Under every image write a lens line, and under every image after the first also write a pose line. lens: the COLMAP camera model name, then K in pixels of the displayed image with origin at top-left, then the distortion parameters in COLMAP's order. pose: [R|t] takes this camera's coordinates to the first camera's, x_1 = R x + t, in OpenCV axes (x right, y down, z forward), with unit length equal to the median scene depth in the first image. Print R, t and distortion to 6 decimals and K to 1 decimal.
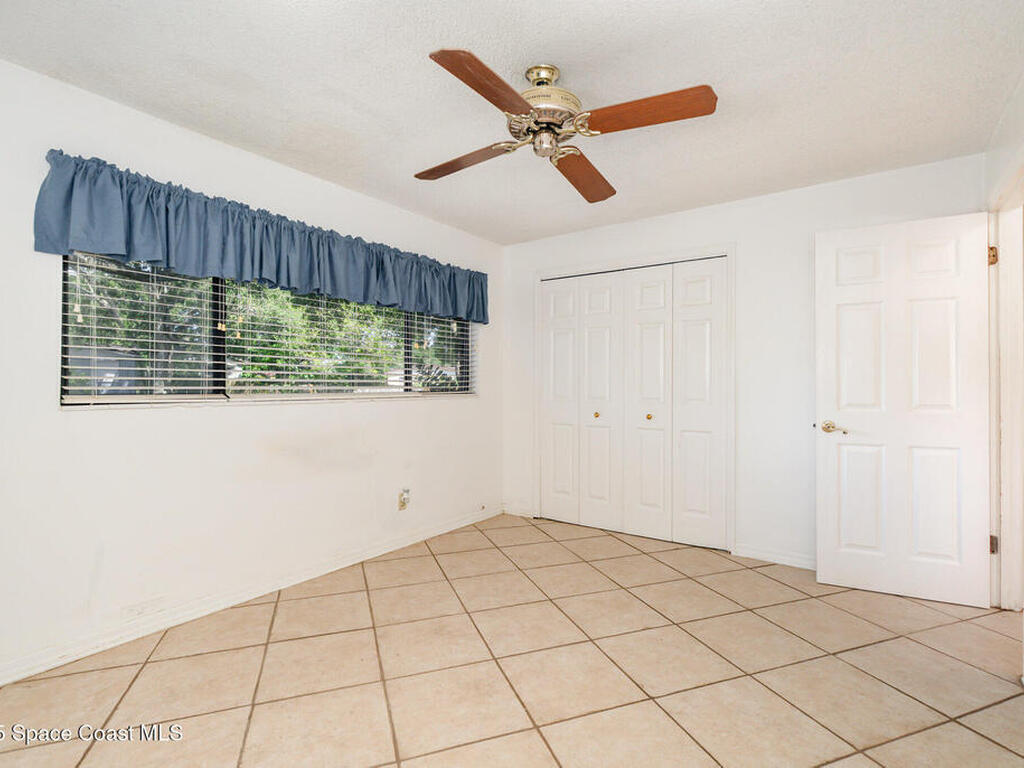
lens RADIAL K [[503.2, 0, 518.9], [0, 503.2, 380.8], [0, 0, 1]] dist [-0.003139, 0.002271]
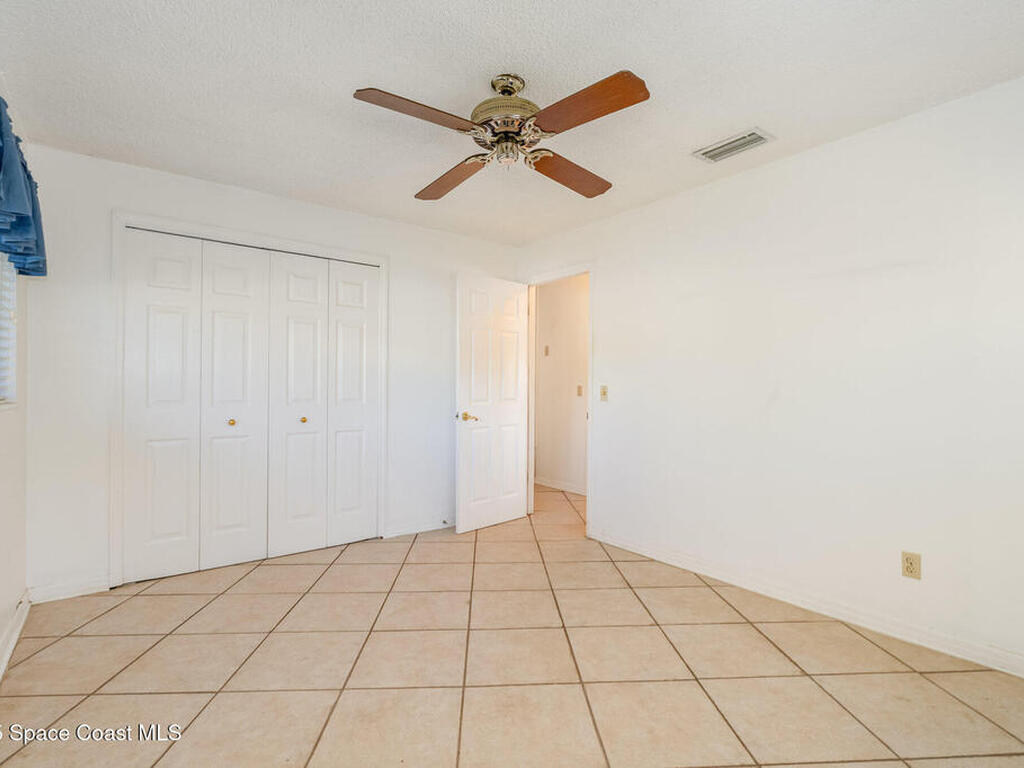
lens RADIAL K [[503.2, 0, 517.7], [0, 503.2, 383.3], [0, 0, 1]] dist [-0.003139, 0.002271]
pose [[0.304497, 0.005071, 0.952500, -0.548570], [-0.013096, 0.999914, -0.001136, 0.001570], [-0.952423, -0.012128, 0.304537, 0.391734]]
